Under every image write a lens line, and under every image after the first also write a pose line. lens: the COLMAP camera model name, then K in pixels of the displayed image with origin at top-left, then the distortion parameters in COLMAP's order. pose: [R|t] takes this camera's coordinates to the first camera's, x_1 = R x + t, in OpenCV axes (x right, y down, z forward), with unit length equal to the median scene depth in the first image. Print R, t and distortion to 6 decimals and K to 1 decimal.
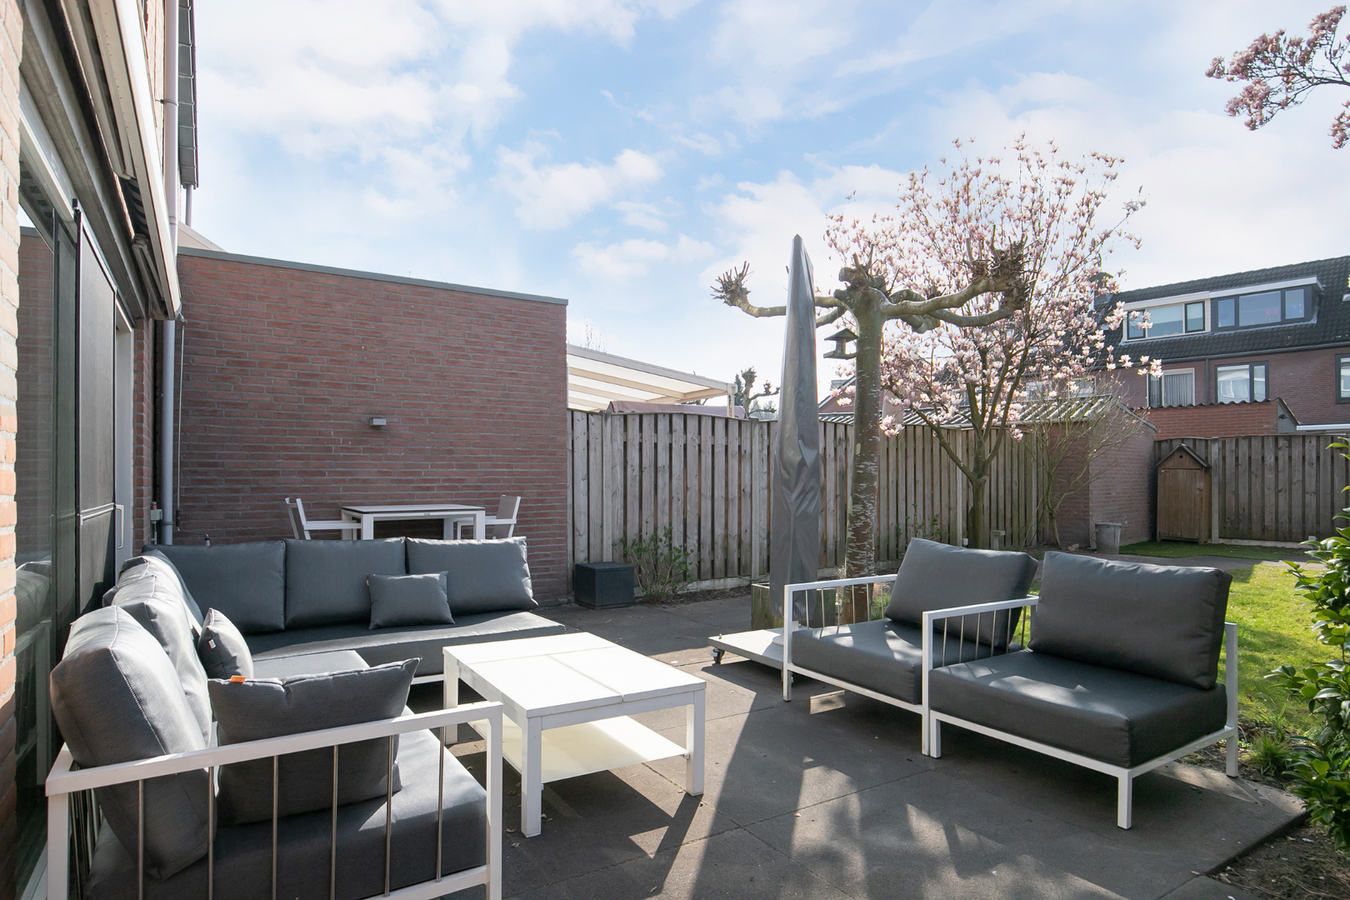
lens RADIAL K [[734.7, 0, 708.0], [0, 734.7, 468.1], [0, 0, 1]] dist [-0.005456, -0.000308]
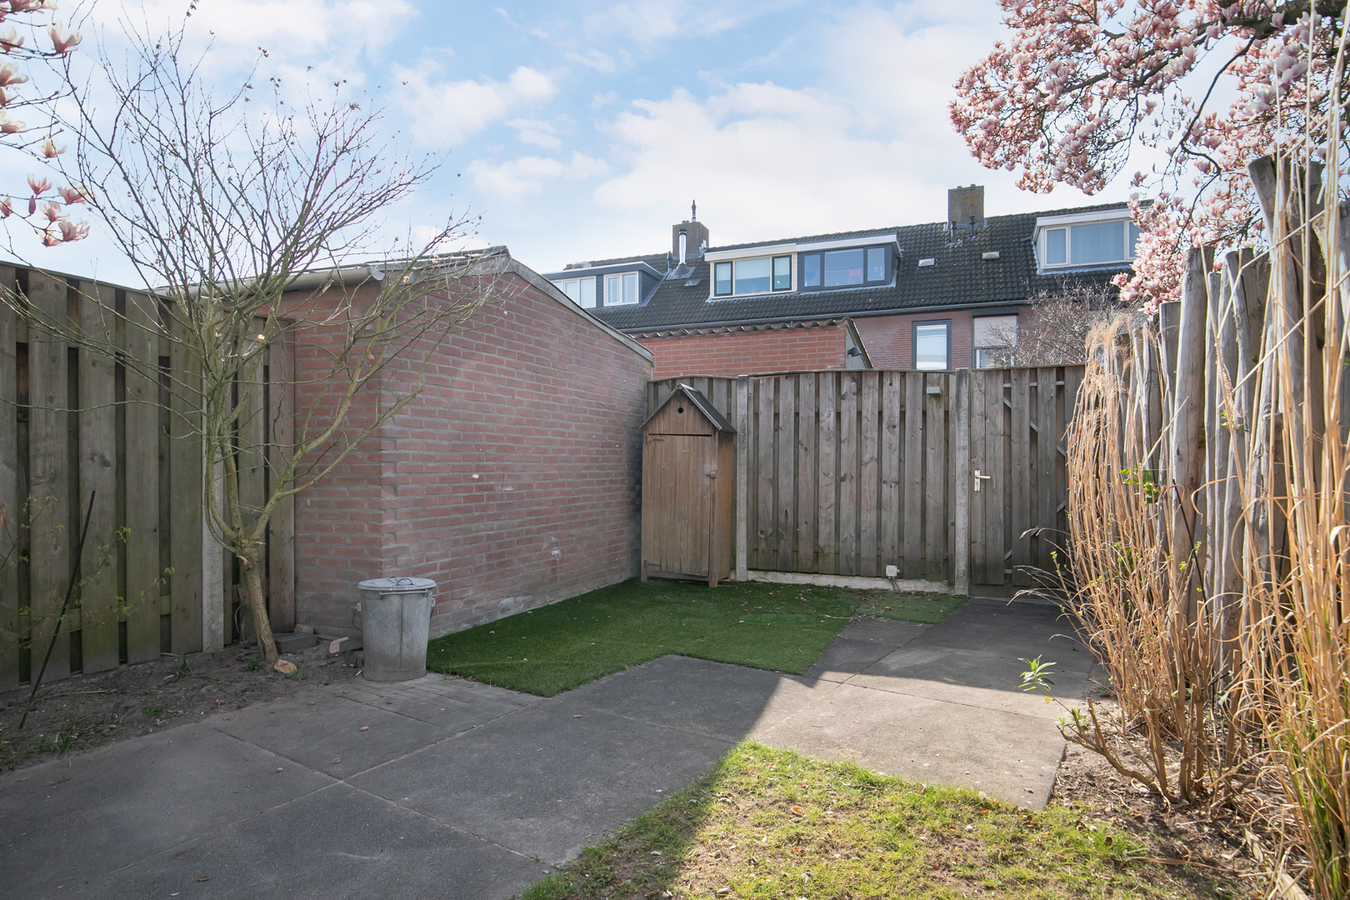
lens RADIAL K [[734.7, 0, 708.0], [0, 734.7, 468.1], [0, 0, 1]] dist [-0.005456, -0.000308]
pose [[0.900510, -0.000130, 0.434835, 0.457889], [-0.007936, 0.999828, 0.016735, 0.015442], [-0.434763, -0.018521, 0.900355, 0.559843]]
